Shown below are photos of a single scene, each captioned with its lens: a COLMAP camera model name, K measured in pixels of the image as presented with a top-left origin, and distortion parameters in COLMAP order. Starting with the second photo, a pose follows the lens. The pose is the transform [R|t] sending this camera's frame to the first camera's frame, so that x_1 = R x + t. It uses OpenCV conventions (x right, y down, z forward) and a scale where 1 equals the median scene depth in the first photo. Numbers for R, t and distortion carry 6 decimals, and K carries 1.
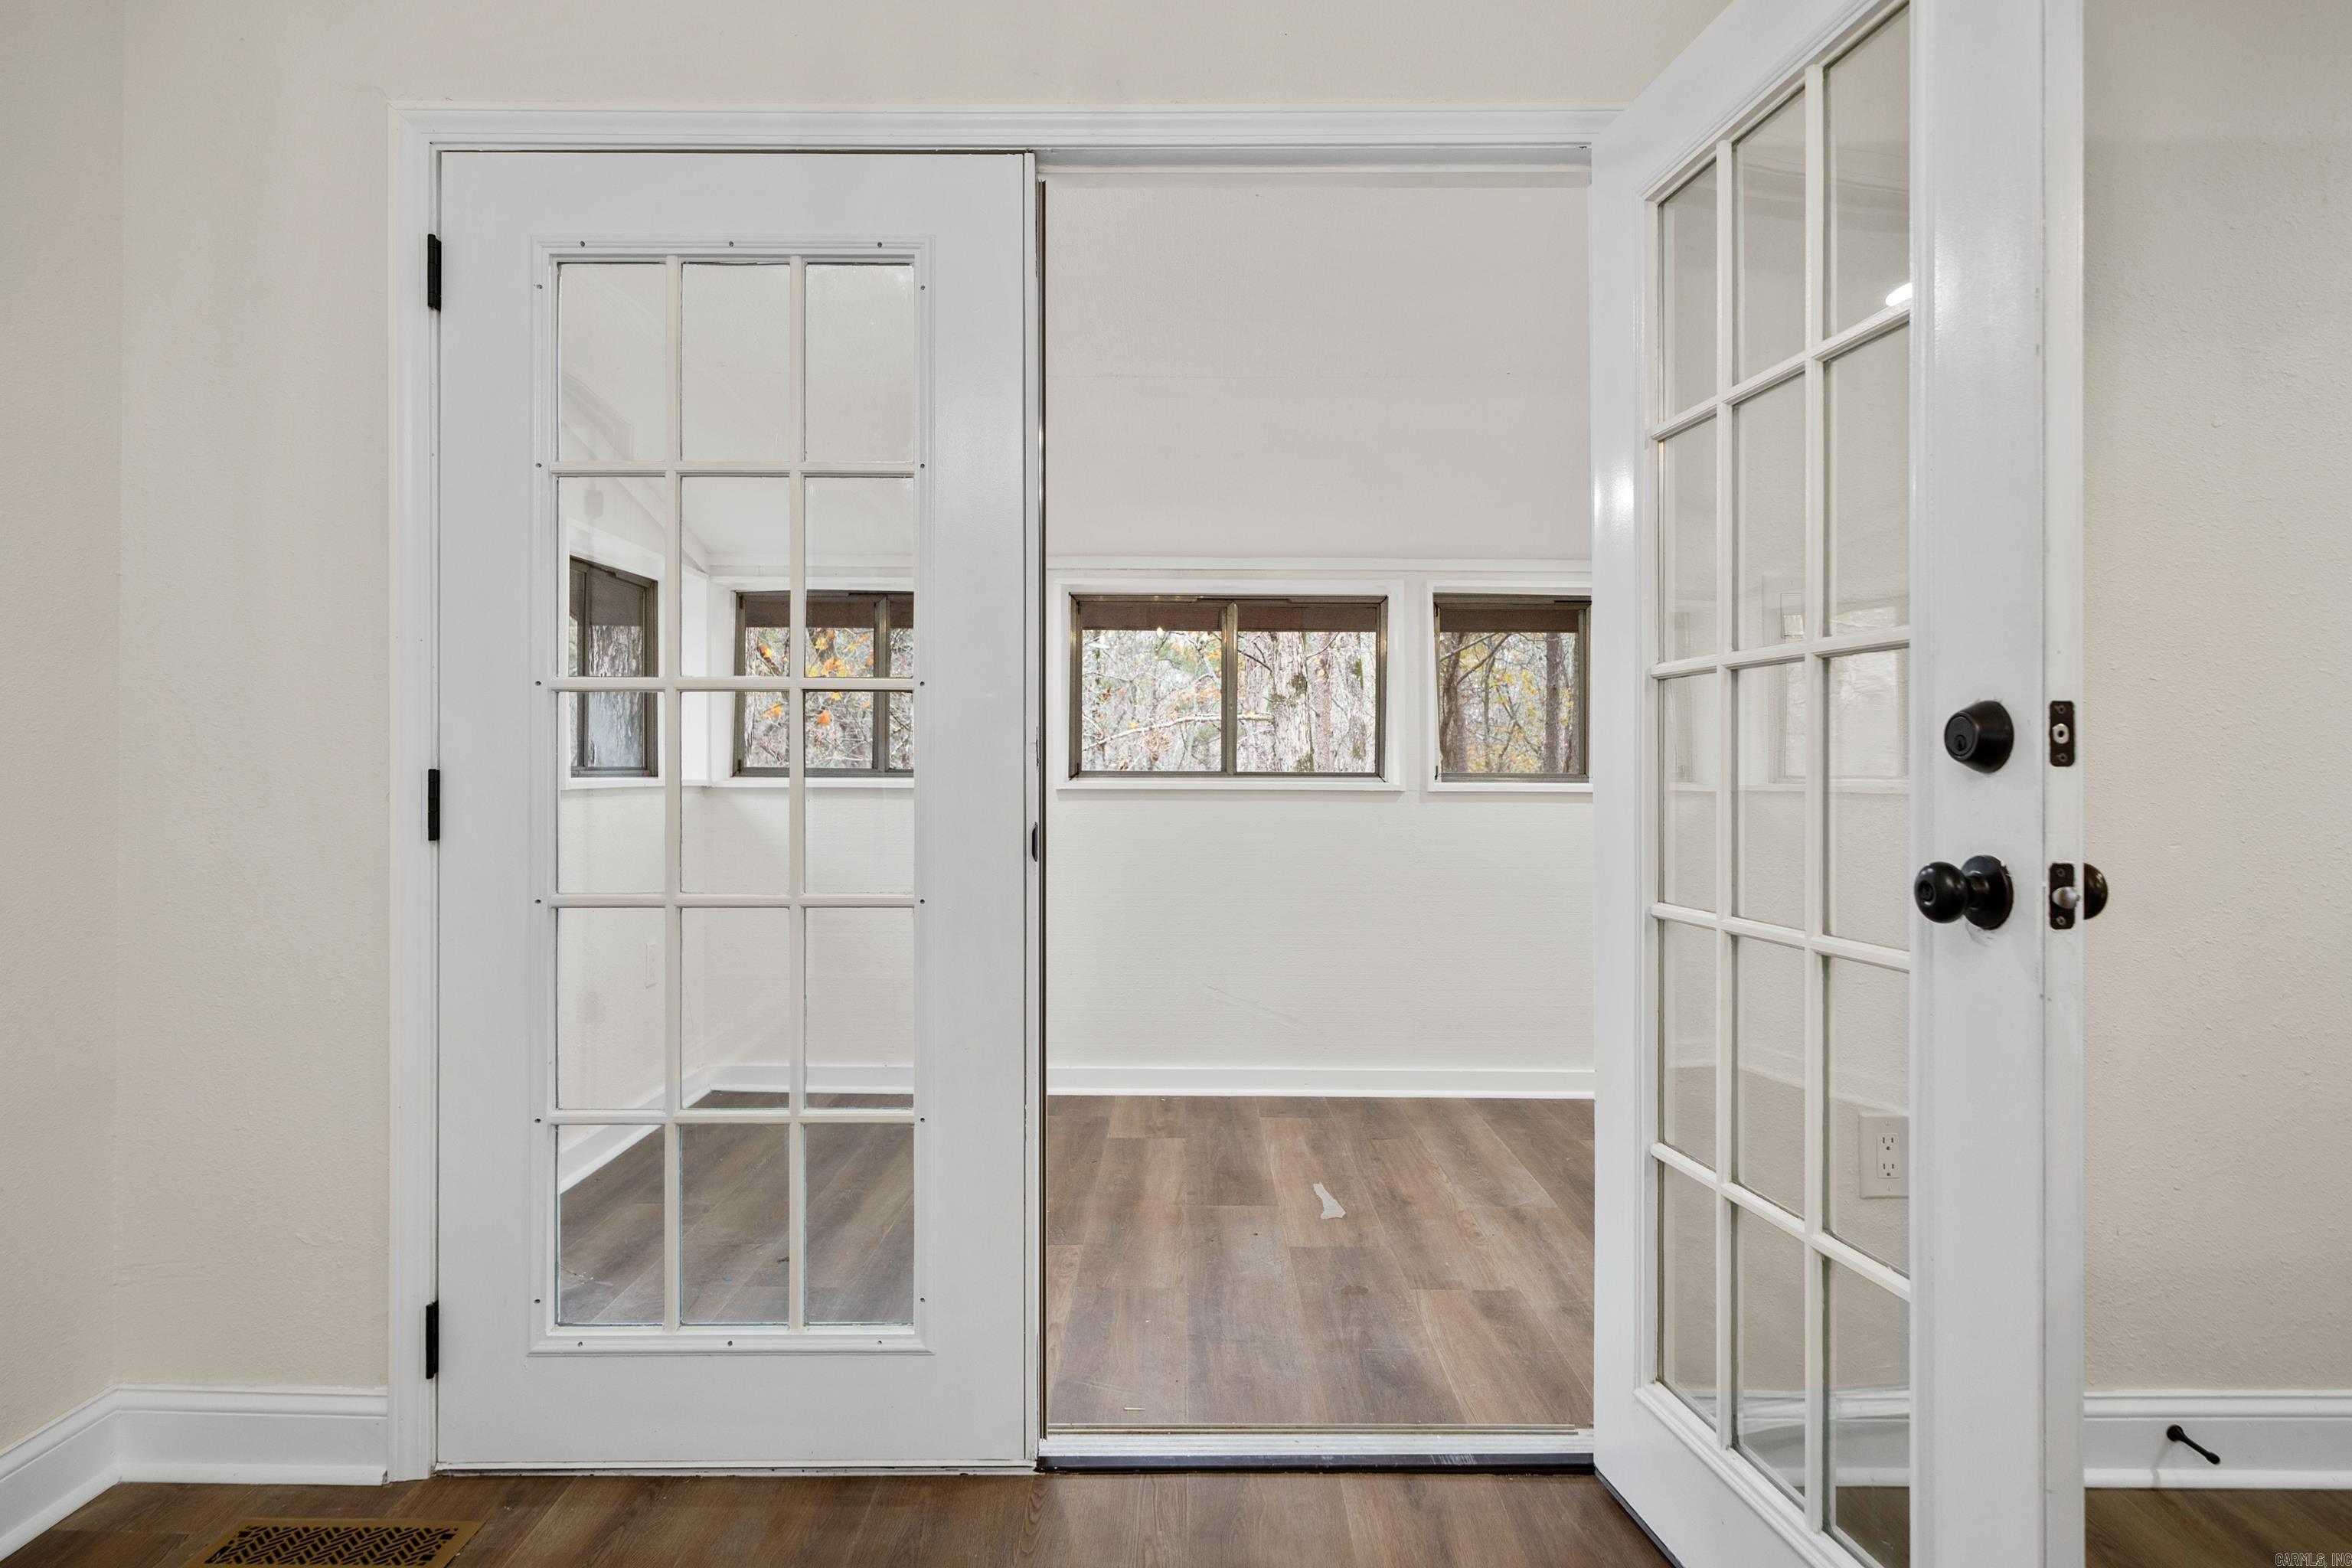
lens RADIAL K [[1429.9, 0, 1197.3], [0, 1429.9, 767.6], [0, 0, 1]] dist [0.008993, 0.001507]
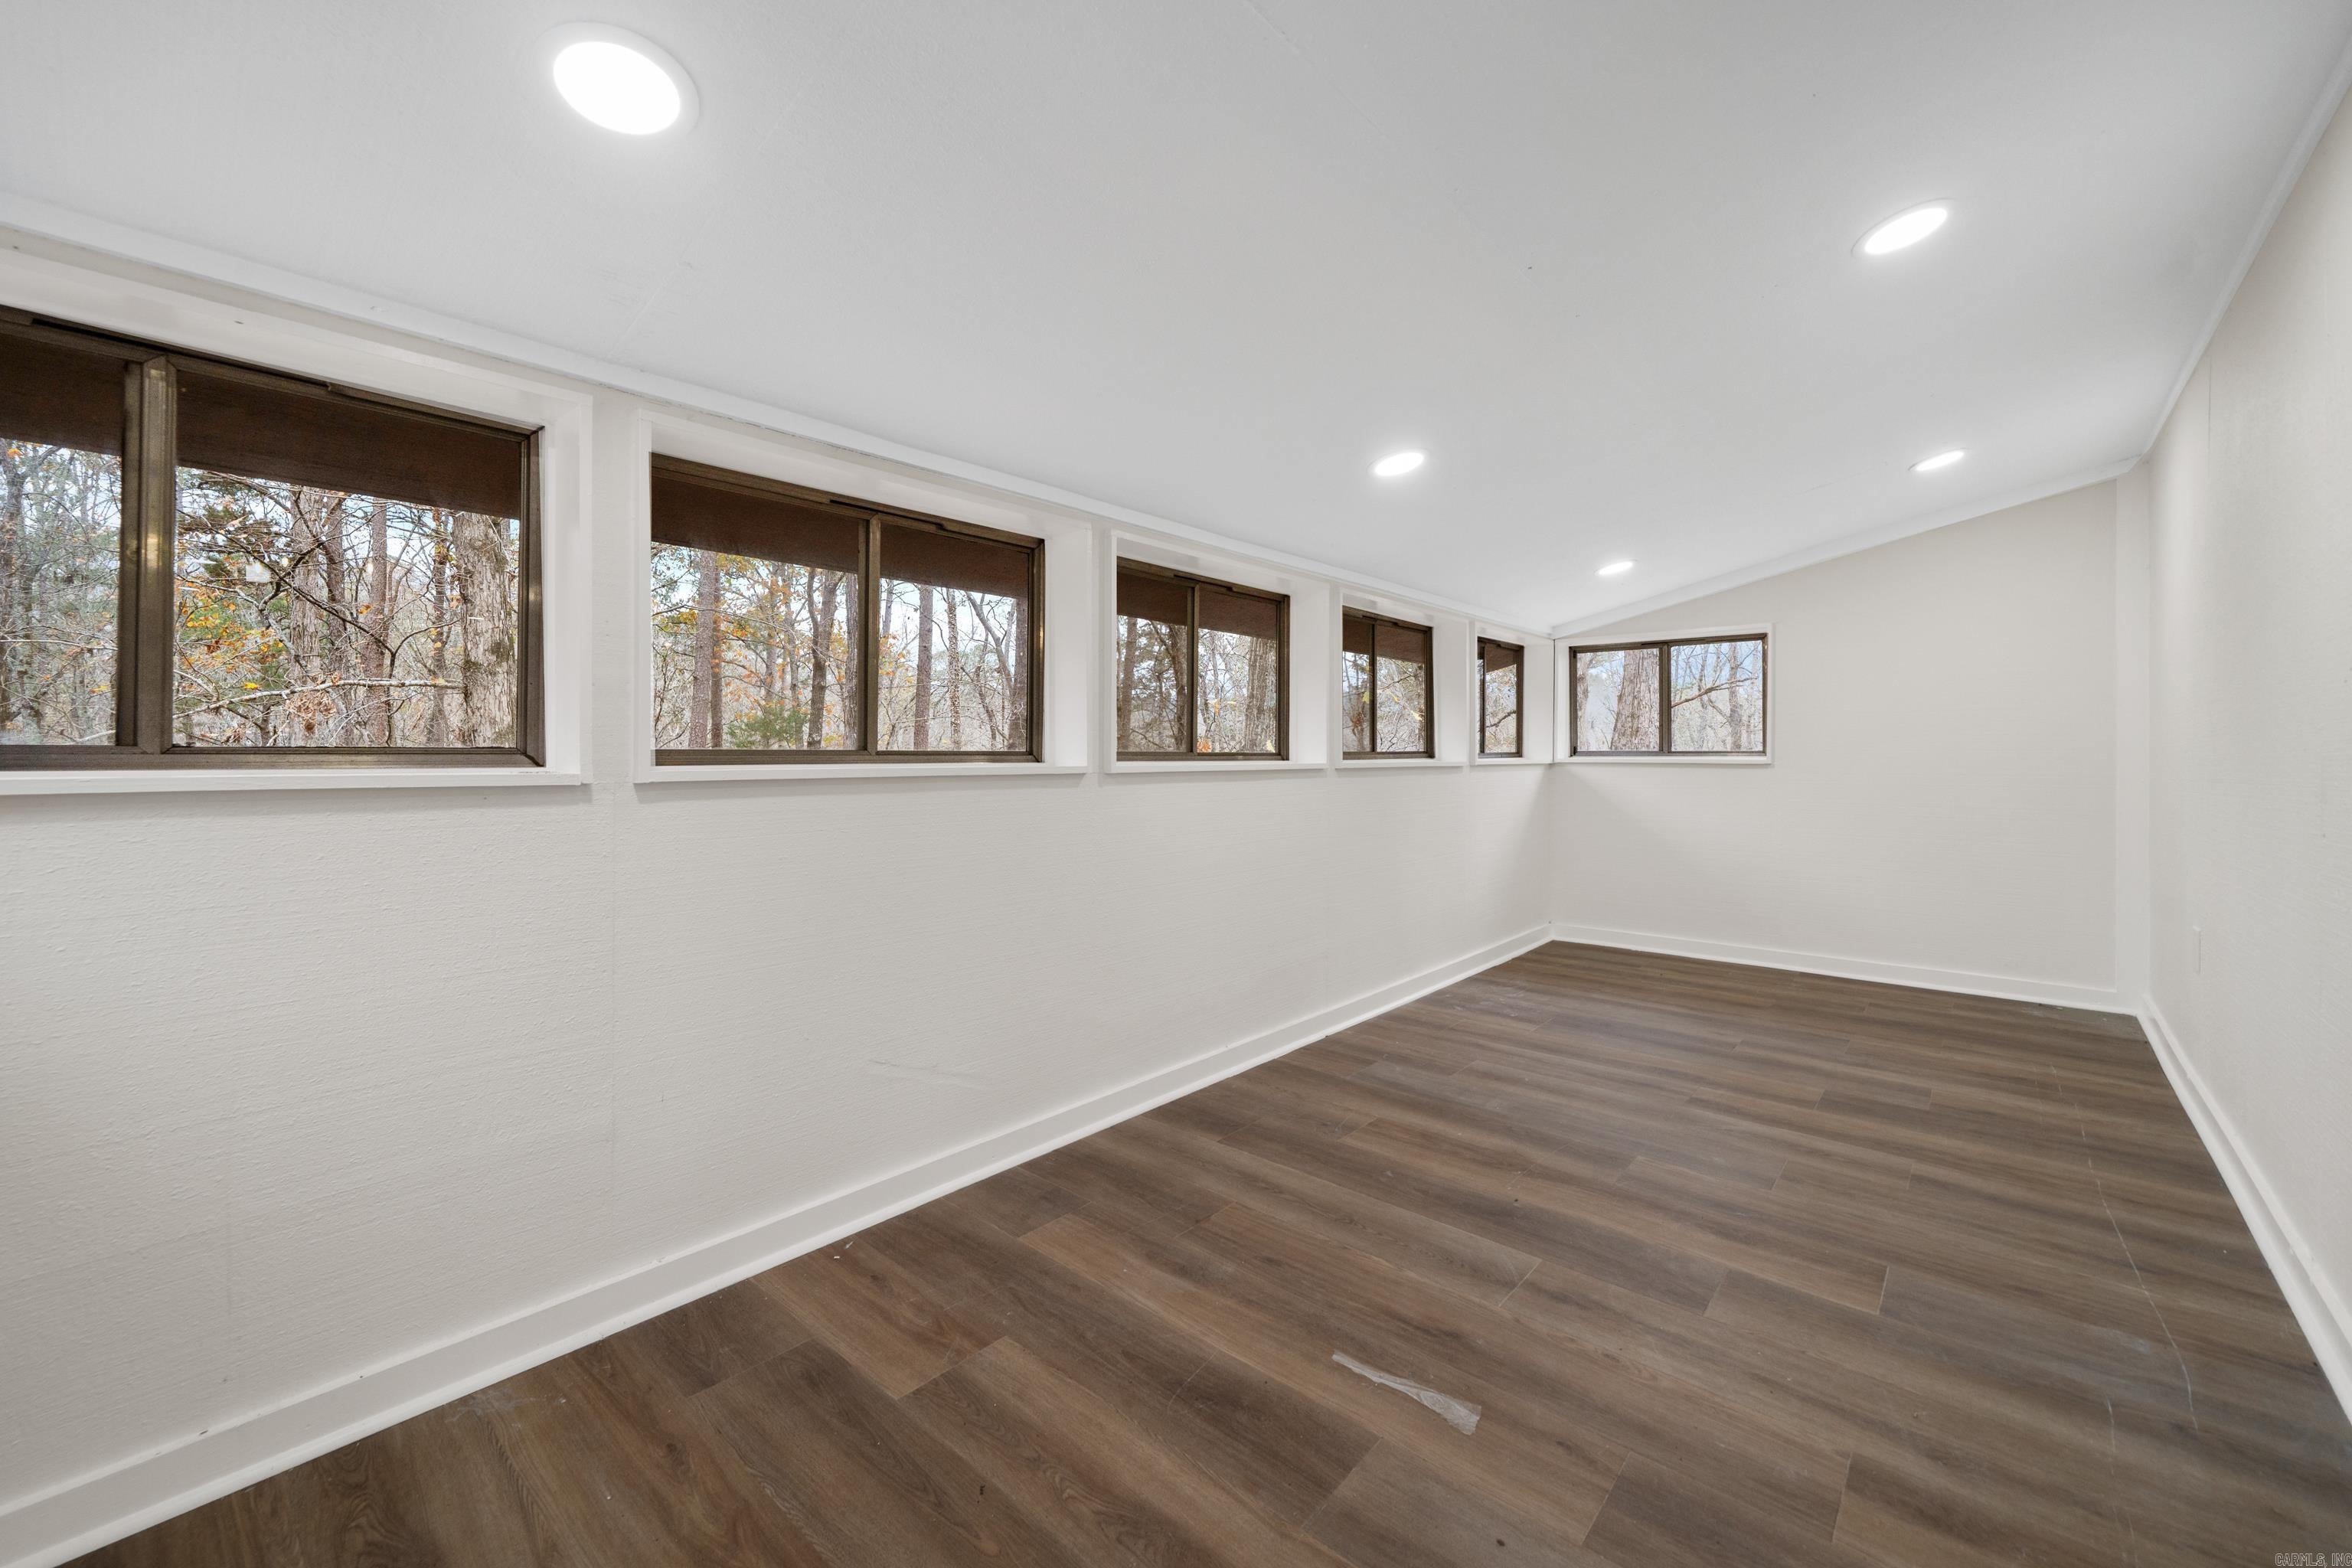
lens RADIAL K [[933.4, 0, 1172.6], [0, 933.4, 774.0], [0, 0, 1]] dist [0.000328, 0.000106]
pose [[0.663568, -0.021689, 0.747802, -0.286071], [-0.005646, 0.999406, 0.033996, -0.002468], [-0.748095, -0.026781, 0.663051, 0.742311]]
